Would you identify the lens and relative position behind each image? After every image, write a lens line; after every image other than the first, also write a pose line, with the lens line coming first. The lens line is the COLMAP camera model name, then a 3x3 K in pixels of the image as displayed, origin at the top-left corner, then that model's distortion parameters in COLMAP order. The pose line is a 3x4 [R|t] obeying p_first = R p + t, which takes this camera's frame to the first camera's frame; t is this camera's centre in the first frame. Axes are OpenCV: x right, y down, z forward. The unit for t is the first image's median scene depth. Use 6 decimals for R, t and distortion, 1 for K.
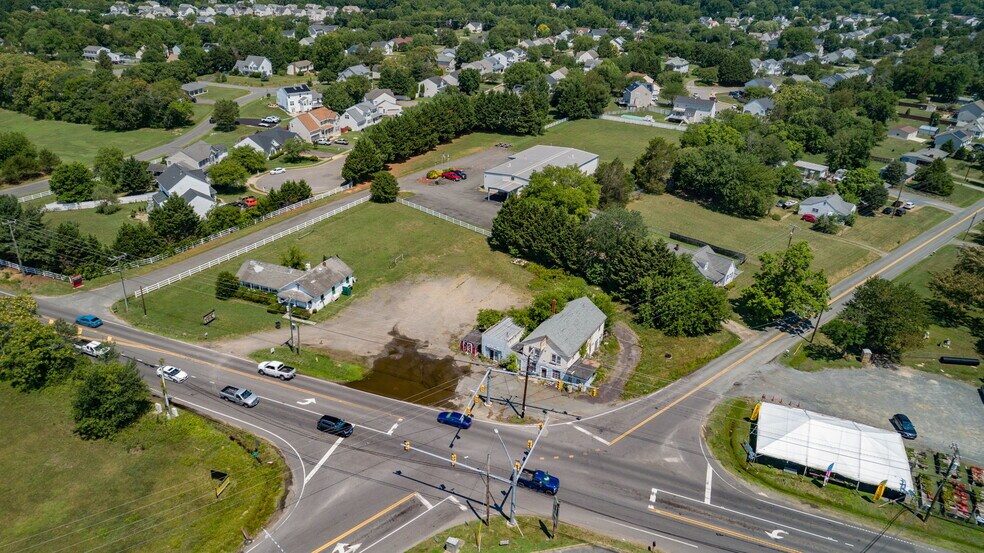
lens RADIAL K [[664.3, 0, 491.0], [0, 664.3, 277.4], [0, 0, 1]] dist [-0.014048, 0.013126]
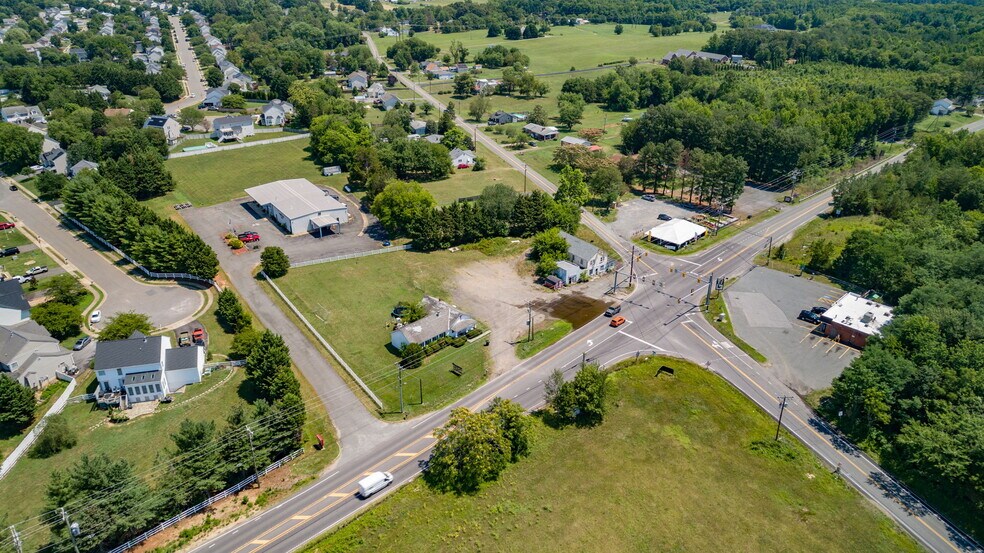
lens RADIAL K [[664.3, 0, 491.0], [0, 664.3, 274.8], [0, 0, 1]] dist [-0.014048, 0.013126]
pose [[0.386660, -0.428872, 0.816433, -1.059553], [0.402808, 0.874917, 0.268825, -0.312385], [-0.829602, 0.224921, 0.511048, 0.245959]]
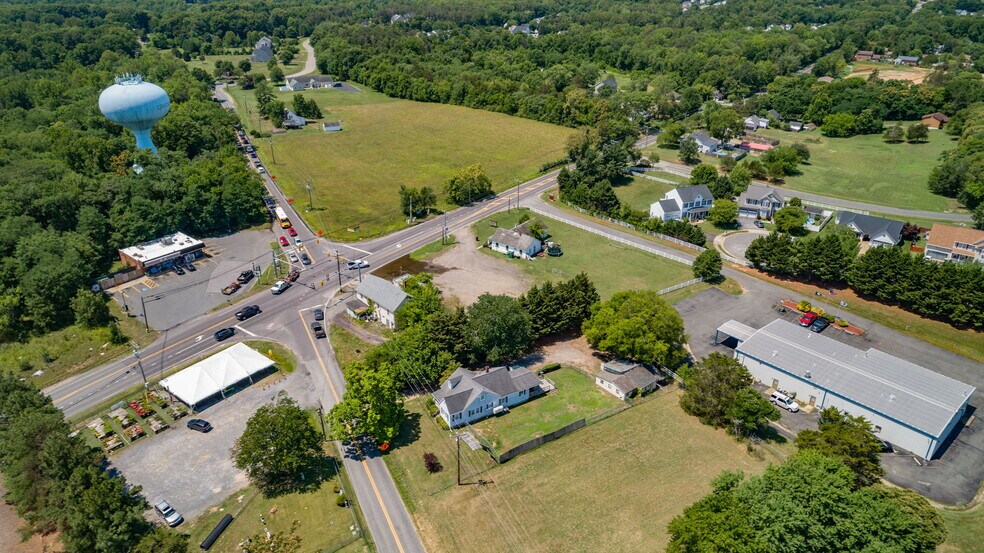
lens RADIAL K [[664.3, 0, 492.6], [0, 664.3, 276.2], [0, 0, 1]] dist [-0.014048, 0.013126]
pose [[-0.273043, 0.393040, -0.878047, 0.982061], [-0.427335, 0.768178, 0.476746, -0.557231], [0.861877, 0.505393, -0.041786, 0.931153]]
